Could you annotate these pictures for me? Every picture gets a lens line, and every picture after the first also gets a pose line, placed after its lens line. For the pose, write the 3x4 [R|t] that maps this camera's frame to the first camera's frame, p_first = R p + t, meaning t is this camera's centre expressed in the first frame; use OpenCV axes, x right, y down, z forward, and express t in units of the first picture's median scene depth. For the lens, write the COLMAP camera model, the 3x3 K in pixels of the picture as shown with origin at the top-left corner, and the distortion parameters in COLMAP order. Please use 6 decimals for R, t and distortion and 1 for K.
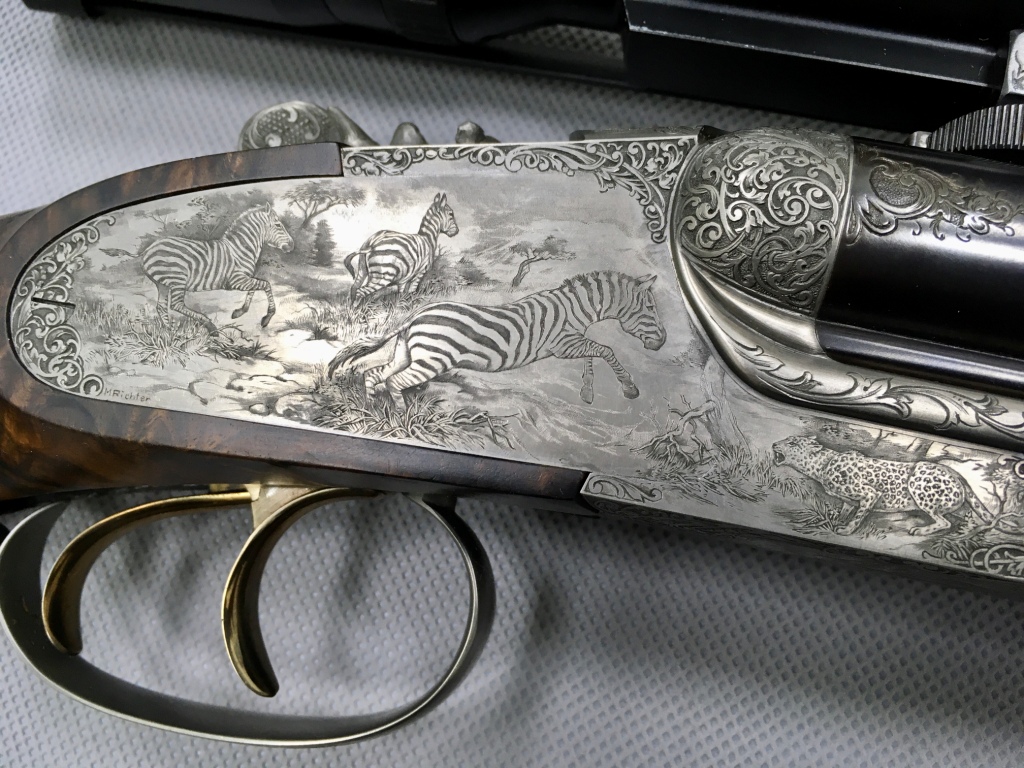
lens RADIAL K [[901.0, 0, 512.0], [0, 901.0, 384.0], [0, 0, 1]] dist [0.025698, -0.058744]
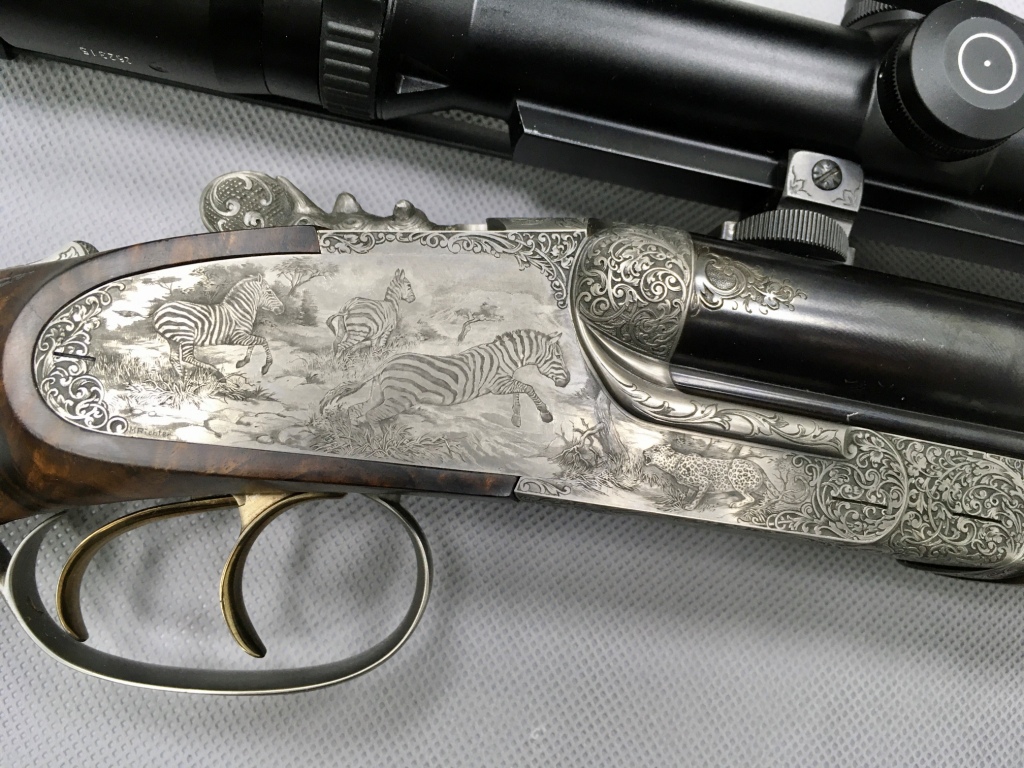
lens RADIAL K [[901.0, 0, 512.0], [0, 901.0, 384.0], [0, 0, 1]] dist [0.025698, -0.058744]
pose [[0.967667, -0.029494, 0.250503, -0.258762], [0.012823, 0.997608, 0.067924, -0.133476], [-0.251907, -0.062515, 0.965730, -0.322365]]
